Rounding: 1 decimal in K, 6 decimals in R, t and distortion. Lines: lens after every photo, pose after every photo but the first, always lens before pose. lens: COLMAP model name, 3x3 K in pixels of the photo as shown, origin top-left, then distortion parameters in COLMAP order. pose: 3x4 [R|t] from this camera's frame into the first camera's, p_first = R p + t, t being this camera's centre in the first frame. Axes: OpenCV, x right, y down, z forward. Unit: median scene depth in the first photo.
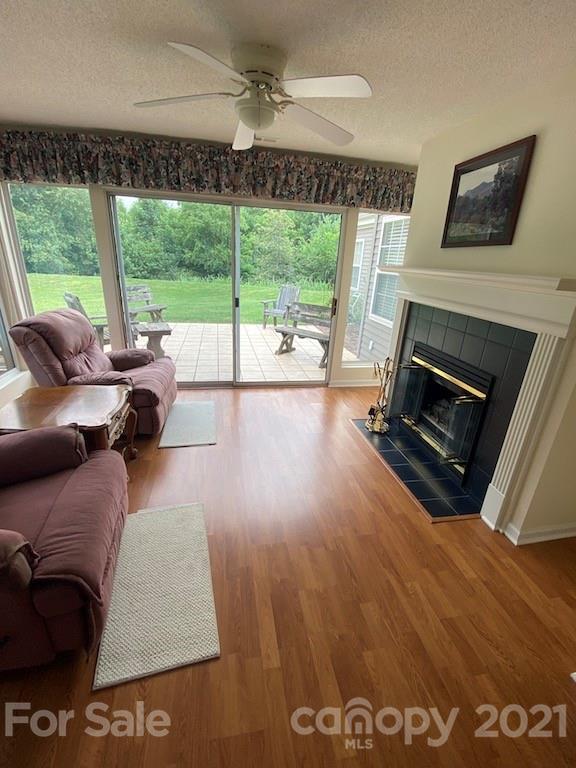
lens RADIAL K [[338.6, 0, 295.3], [0, 338.6, 390.4], [0, 0, 1]] dist [0.003609, -0.001793]
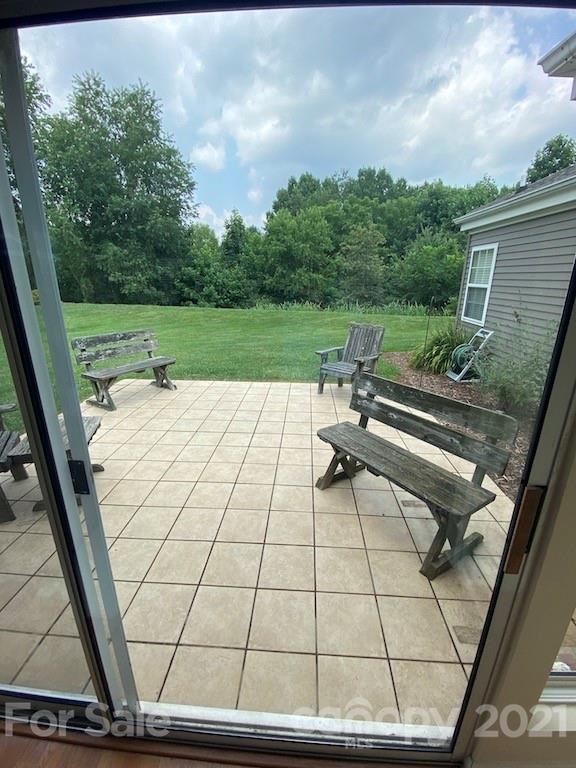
lens RADIAL K [[338.6, 0, 285.9], [0, 338.6, 387.1], [0, 0, 1]] dist [0.003609, -0.001793]
pose [[0.960426, 0.036805, -0.276093, 0.005785], [-0.055229, 0.996714, -0.059253, -0.053459], [0.273005, 0.072157, 0.959303, 0.135374]]
